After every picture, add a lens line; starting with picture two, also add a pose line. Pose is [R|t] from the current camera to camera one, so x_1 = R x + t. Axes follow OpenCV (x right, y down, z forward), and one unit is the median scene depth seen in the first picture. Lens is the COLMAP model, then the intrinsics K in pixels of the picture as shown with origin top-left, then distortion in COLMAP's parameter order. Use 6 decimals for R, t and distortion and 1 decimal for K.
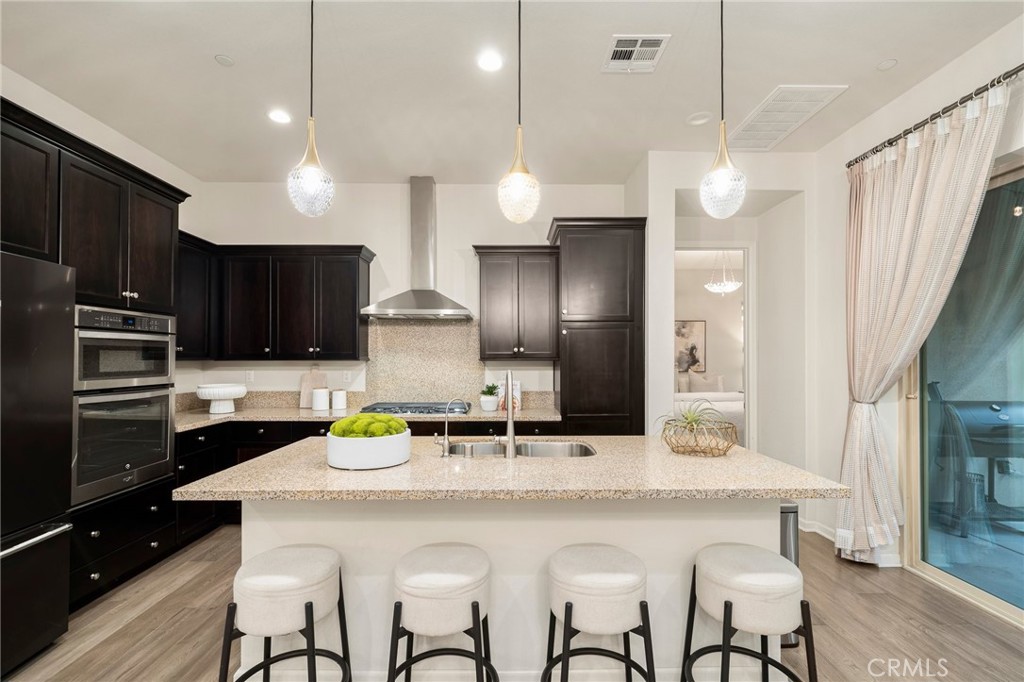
lens RADIAL K [[458.0, 0, 507.5], [0, 458.0, 348.2], [0, 0, 1]] dist [-0.012867, -0.000767]
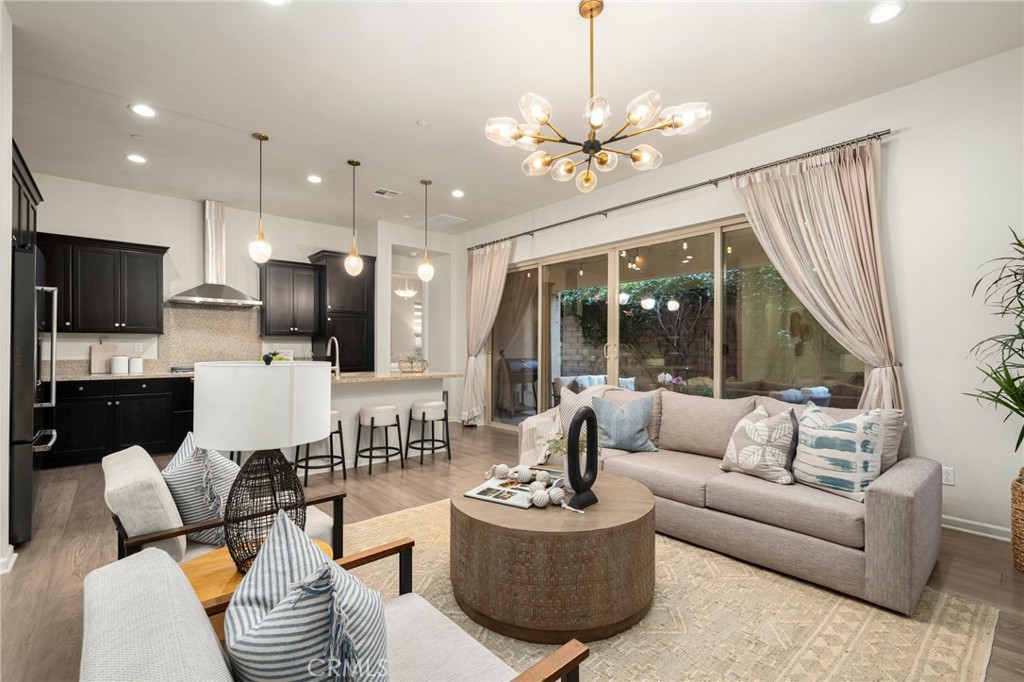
lens RADIAL K [[458.0, 0, 517.3], [0, 458.0, 345.6], [0, 0, 1]] dist [-0.012867, -0.000767]
pose [[0.760518, 0.006124, 0.649288, -0.442057], [-0.011854, 0.999920, 0.004454, 0.046964], [-0.649209, -0.011085, 0.760530, -0.737196]]
